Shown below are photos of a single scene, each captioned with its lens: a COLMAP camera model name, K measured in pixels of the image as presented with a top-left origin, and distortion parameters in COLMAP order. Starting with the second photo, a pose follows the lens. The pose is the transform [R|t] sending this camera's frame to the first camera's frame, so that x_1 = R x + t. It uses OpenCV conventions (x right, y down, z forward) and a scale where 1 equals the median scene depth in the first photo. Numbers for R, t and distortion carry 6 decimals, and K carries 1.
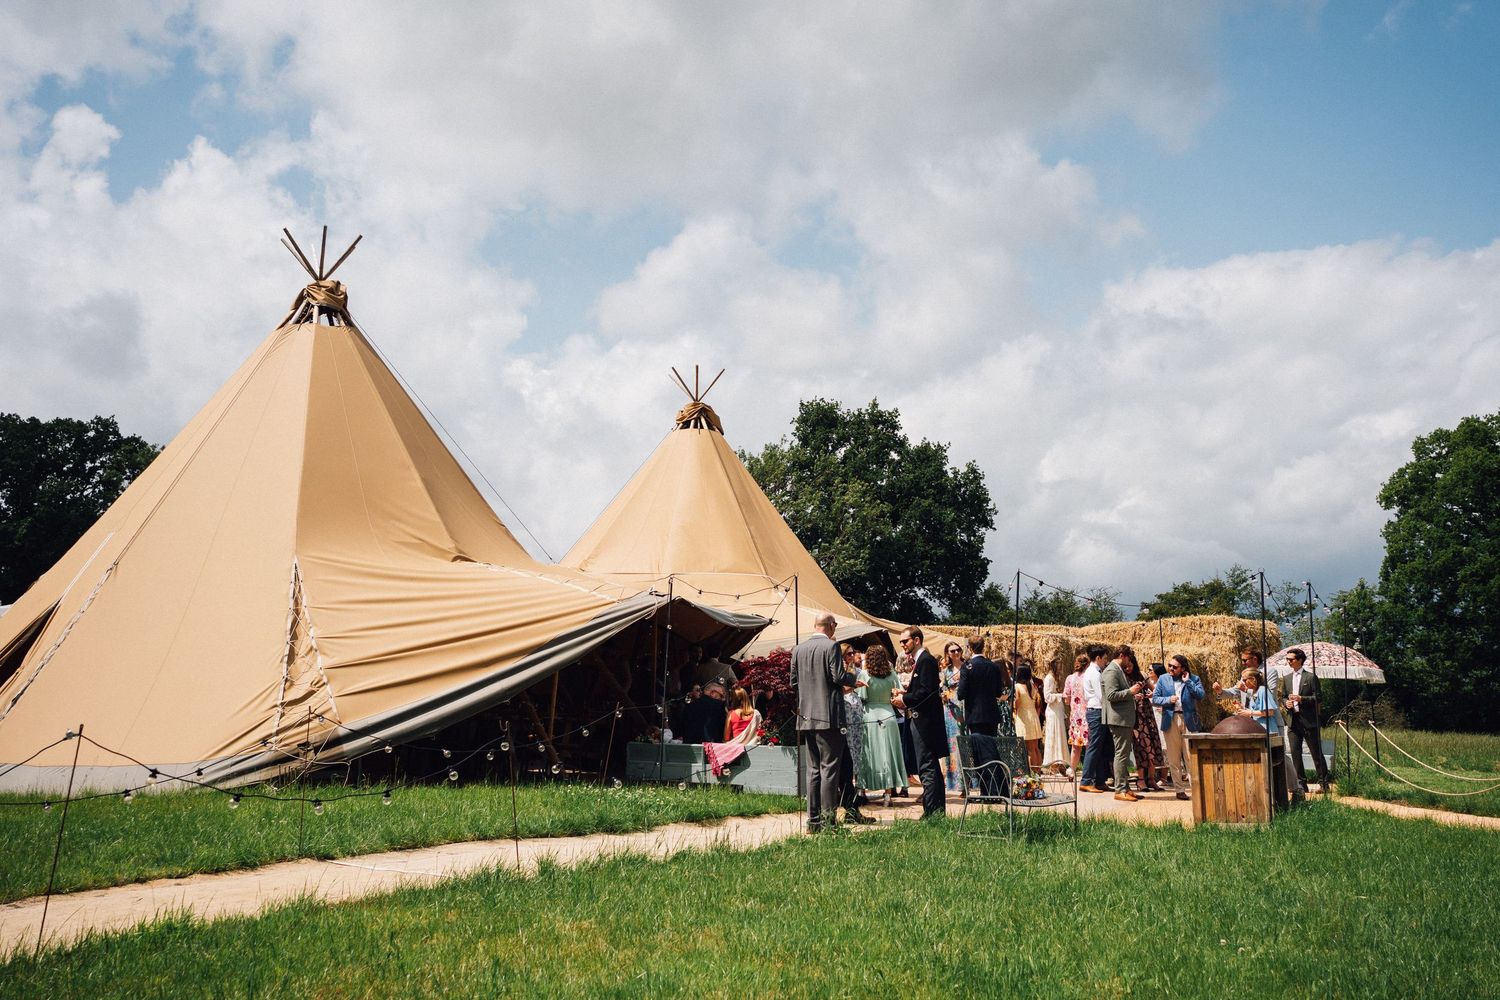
lens RADIAL K [[1393.0, 0, 750.0], [0, 1393.0, 500.0], [0, 0, 1]] dist [0.009128, -0.005782]
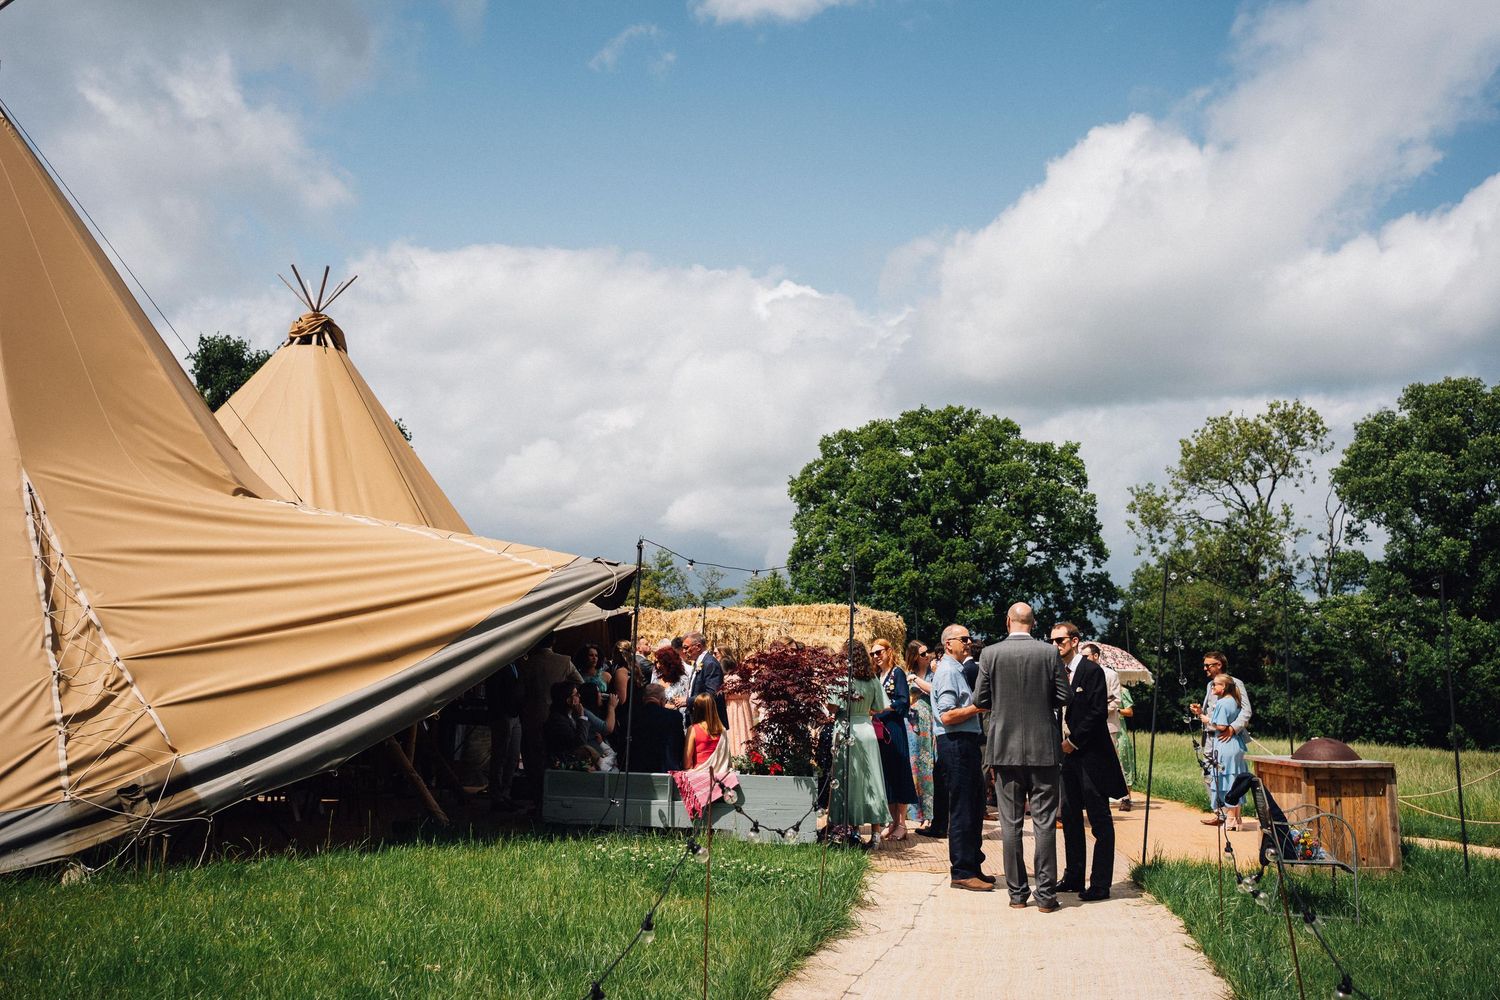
lens RADIAL K [[1459.1, 0, 750.0], [0, 1459.1, 500.0], [0, 0, 1]] dist [-0.078693, 0.347013]
pose [[0.907696, 0.065488, 0.414487, -0.314993], [-0.074334, 0.997220, 0.005229, 0.027355], [-0.412992, -0.035557, 0.910040, 0.302893]]
